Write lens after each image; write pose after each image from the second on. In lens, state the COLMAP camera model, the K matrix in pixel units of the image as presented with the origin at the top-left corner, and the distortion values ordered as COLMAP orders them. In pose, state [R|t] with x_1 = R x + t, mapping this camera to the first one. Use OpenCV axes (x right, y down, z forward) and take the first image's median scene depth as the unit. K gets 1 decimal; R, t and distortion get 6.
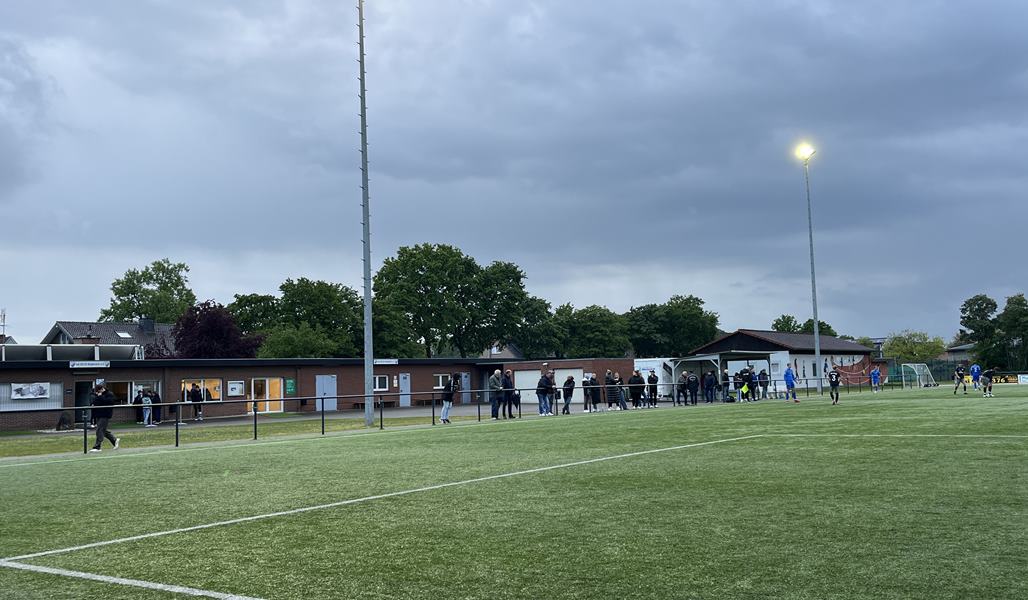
lens RADIAL K [[1003.8, 0, 514.0], [0, 1003.8, 300.0], [0, 0, 1]] dist [0.175076, -0.424653]
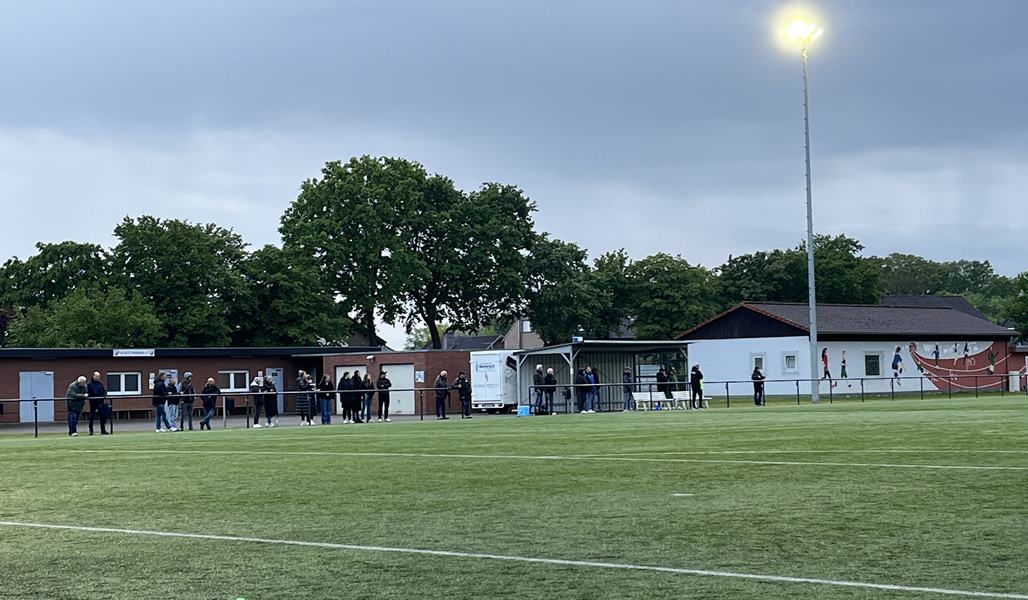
lens RADIAL K [[1823.4, 0, 514.0], [0, 1823.4, 300.0], [0, 0, 1]] dist [0.153636, -0.143920]
pose [[0.990285, 0.002022, -0.139036, 0.159914], [0.003690, 0.999160, 0.040816, -0.013208], [0.139002, -0.040932, 0.989446, -0.108335]]
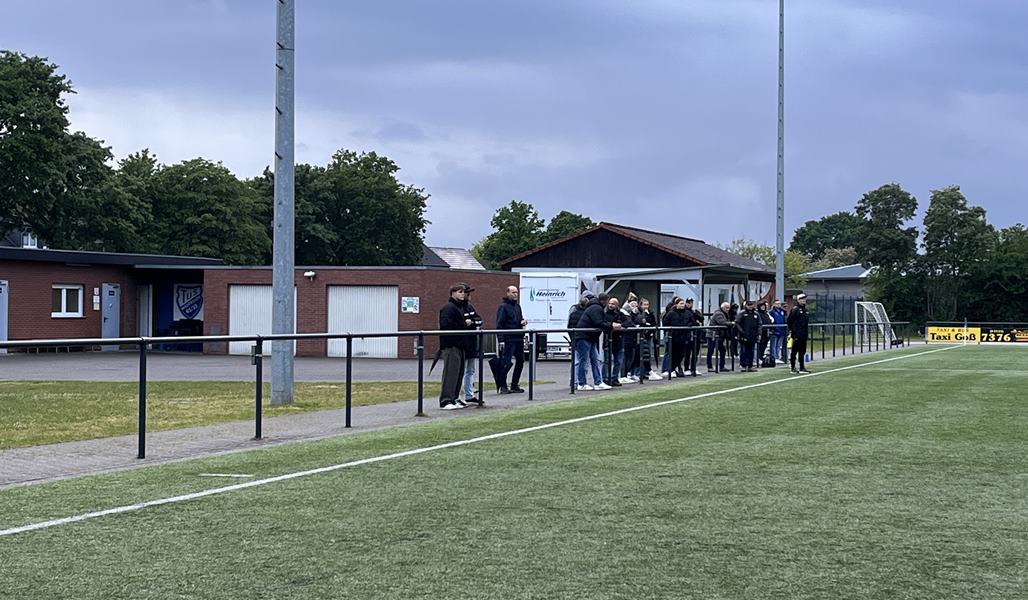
lens RADIAL K [[1890.6, 0, 514.0], [0, 1890.6, 300.0], [0, 0, 1]] dist [0.127351, -0.146118]
pose [[0.940761, 0.041394, 0.336535, -0.095148], [-0.065527, 0.996005, 0.060670, 0.008337], [-0.332679, -0.079128, 0.939715, 0.069818]]
